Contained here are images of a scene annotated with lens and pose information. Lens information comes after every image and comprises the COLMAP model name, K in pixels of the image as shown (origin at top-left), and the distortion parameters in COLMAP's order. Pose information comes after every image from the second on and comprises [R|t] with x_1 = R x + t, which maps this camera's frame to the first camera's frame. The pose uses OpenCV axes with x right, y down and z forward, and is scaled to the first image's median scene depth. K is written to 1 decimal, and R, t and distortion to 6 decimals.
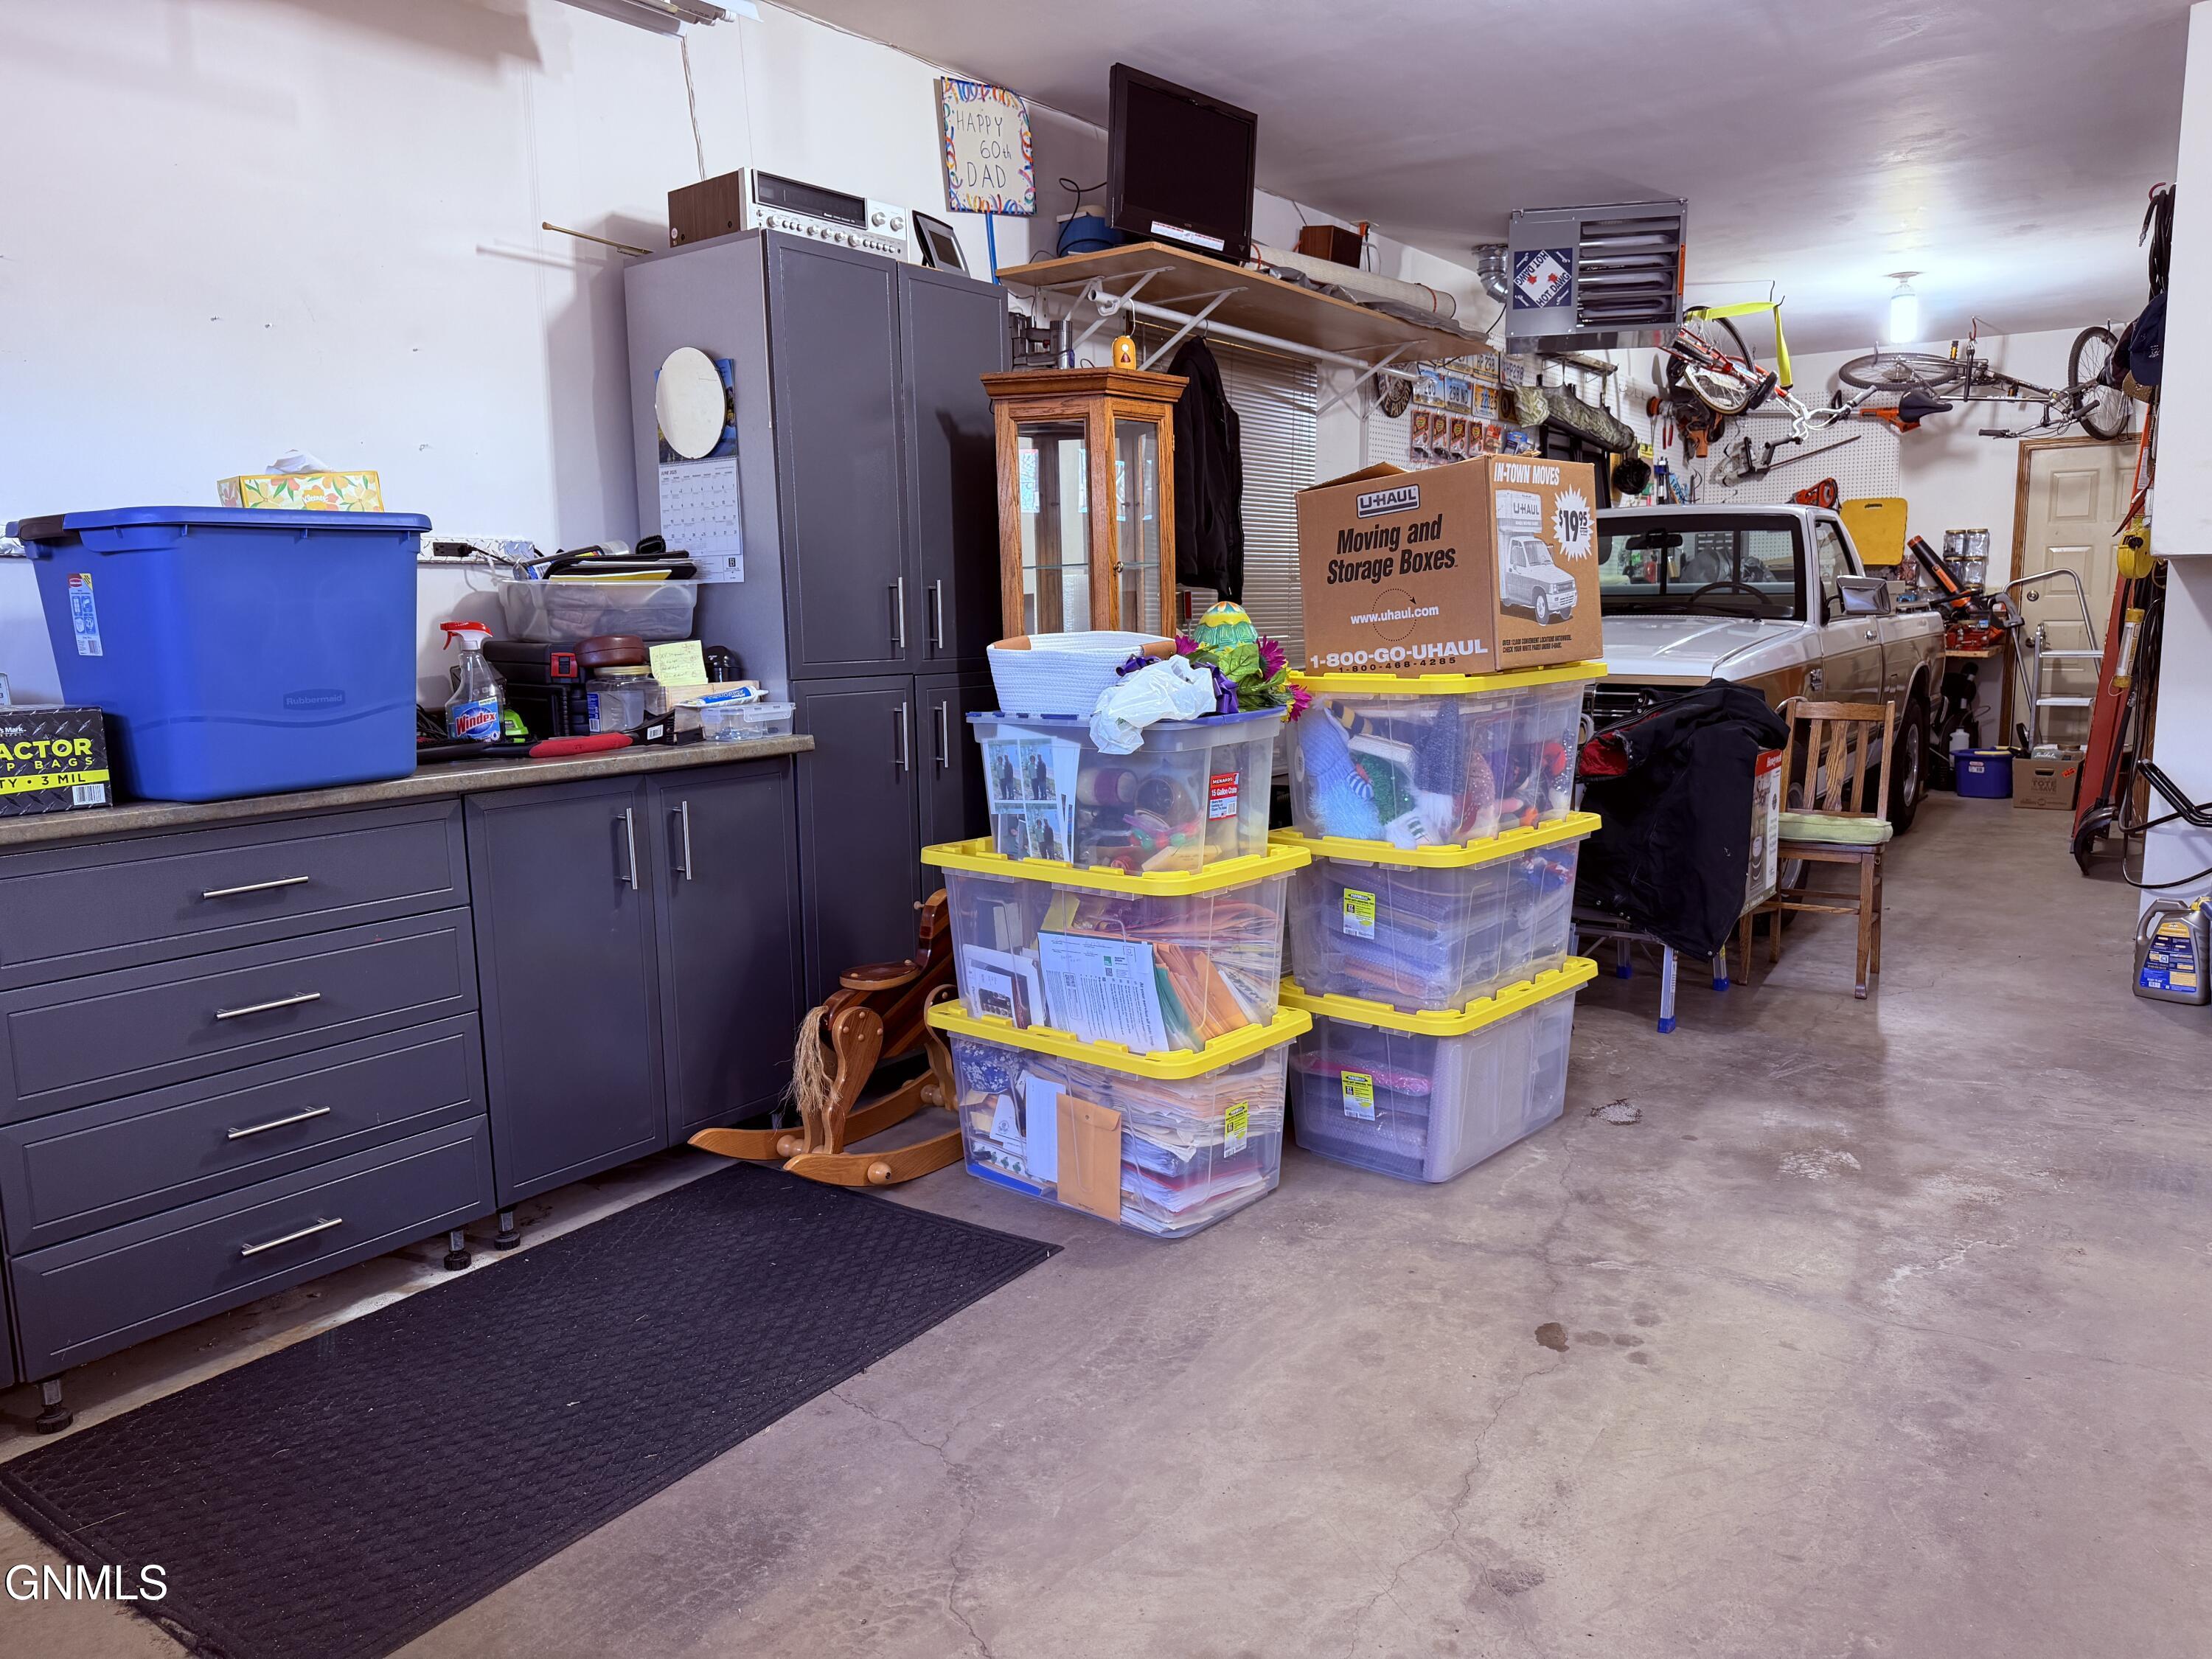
lens RADIAL K [[1550.3, 0, 1106.0], [0, 1550.3, 829.5], [0, 0, 1]] dist [0.089014, -0.117945]
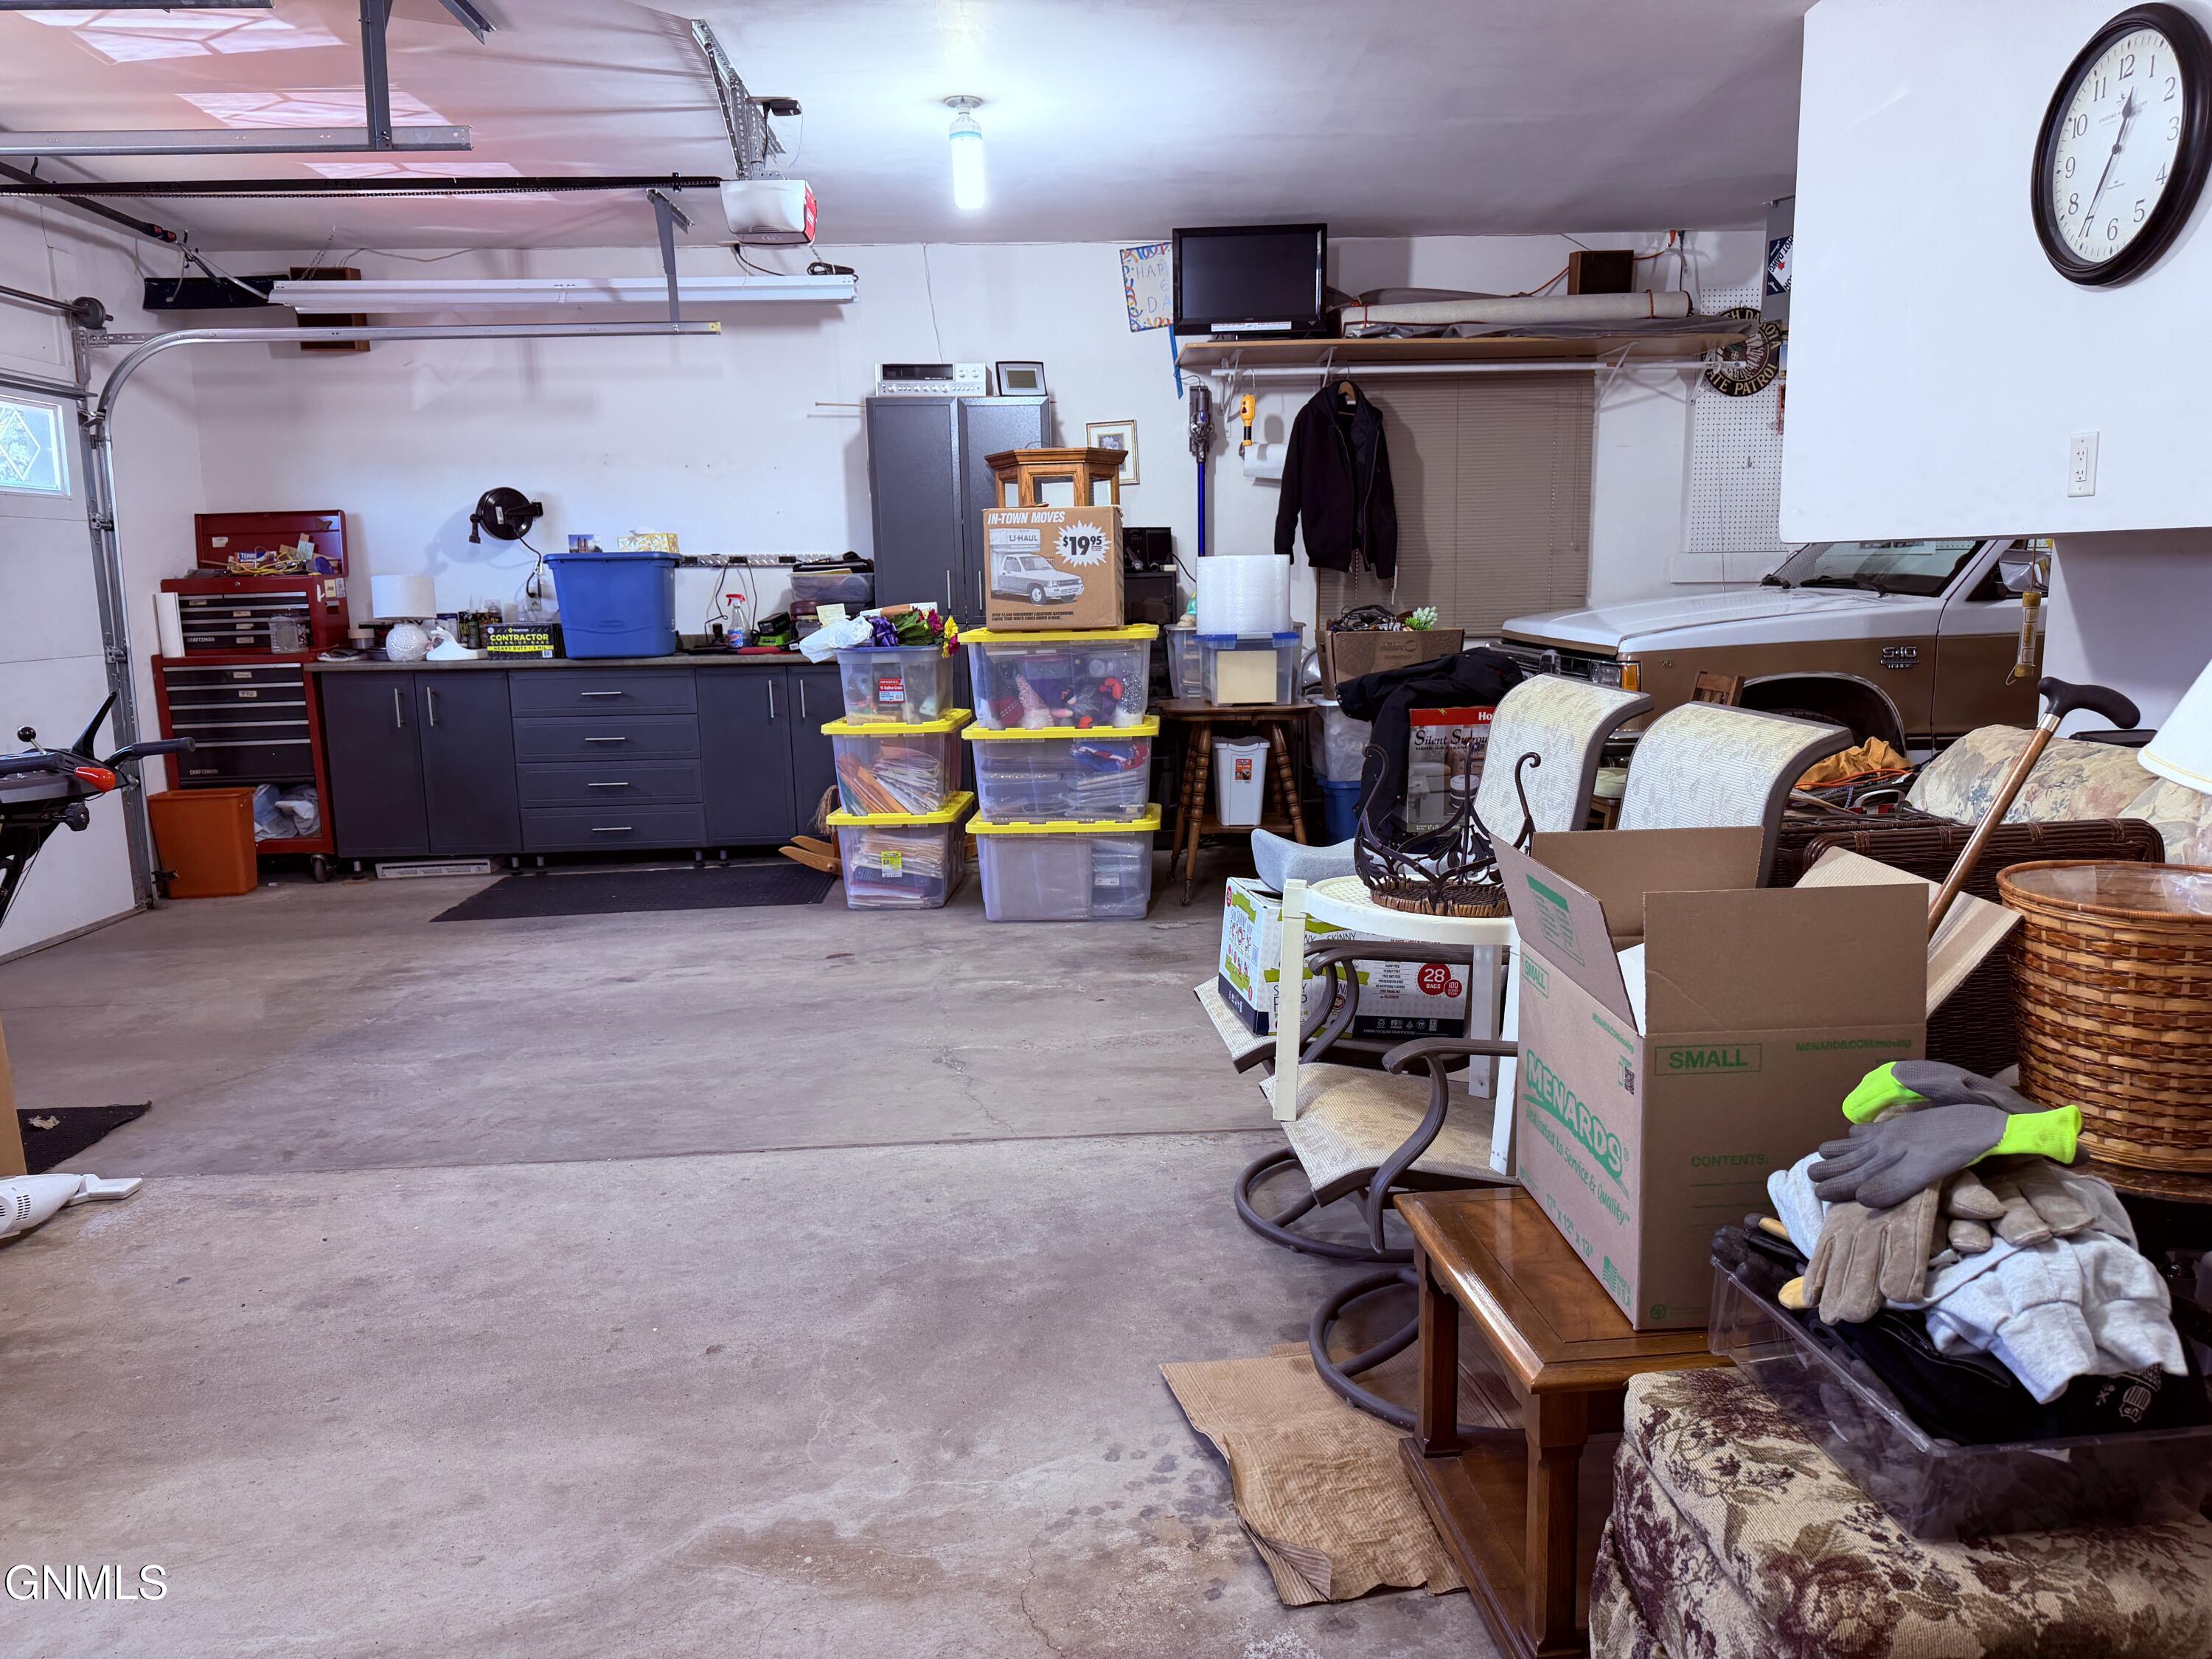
lens RADIAL K [[1550.3, 0, 1106.0], [0, 1550.3, 829.5], [0, 0, 1]] dist [0.089014, -0.117945]
pose [[0.624317, 0.132716, -0.769815, 1.718656], [-0.102734, 0.990852, 0.087506, -0.045576], [0.774386, 0.024455, 0.632240, -0.012460]]
